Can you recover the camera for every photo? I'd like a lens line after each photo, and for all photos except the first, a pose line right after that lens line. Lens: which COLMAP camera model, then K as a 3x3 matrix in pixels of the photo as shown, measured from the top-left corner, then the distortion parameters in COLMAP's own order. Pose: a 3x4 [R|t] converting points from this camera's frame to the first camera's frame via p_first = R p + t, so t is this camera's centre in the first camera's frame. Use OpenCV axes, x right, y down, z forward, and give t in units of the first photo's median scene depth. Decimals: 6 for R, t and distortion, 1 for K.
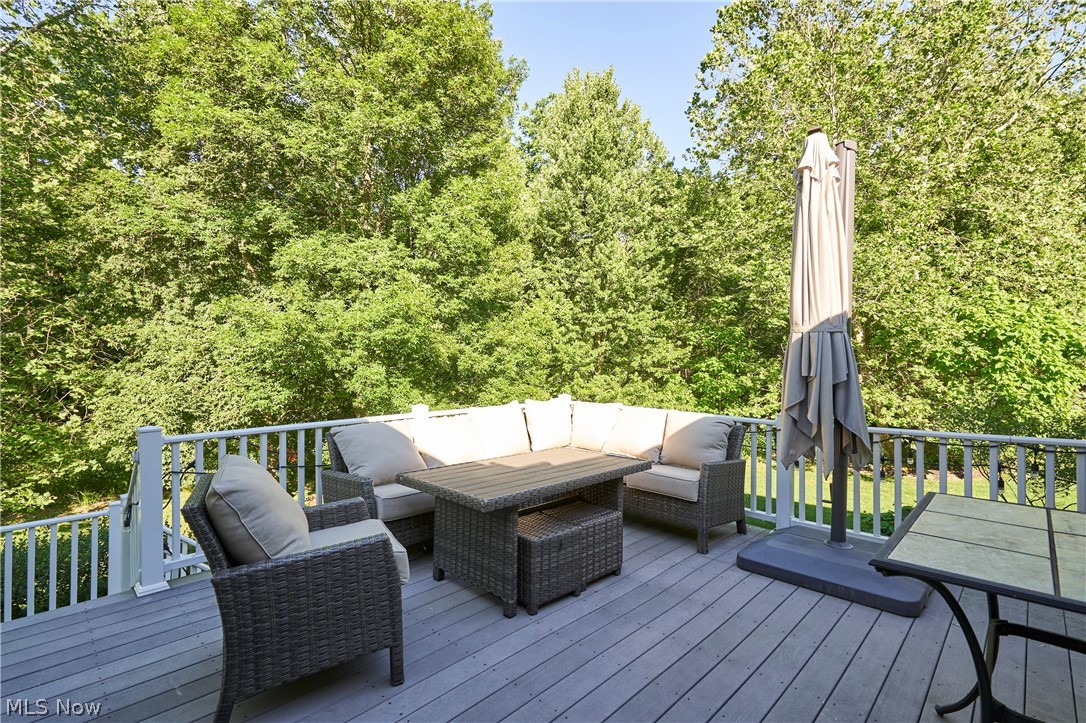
lens RADIAL K [[506.1, 0, 542.7], [0, 506.1, 365.7], [0, 0, 1]] dist [-0.000503, 0.000055]
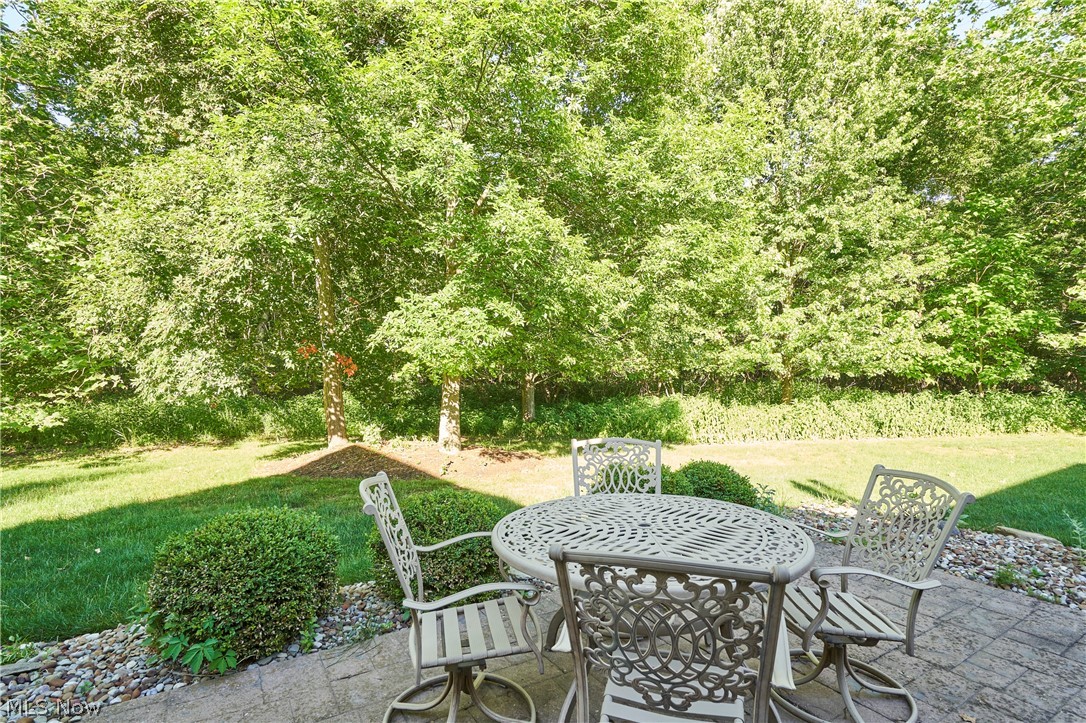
lens RADIAL K [[541.3, 0, 543.2], [0, 541.3, 366.5], [0, 0, 1]] dist [0.001726, 0.000331]
pose [[0.972865, -0.003128, -0.231354, -0.076930], [0.004623, 0.999972, 0.005919, 0.149443], [0.231329, -0.006828, 0.972852, 0.318912]]
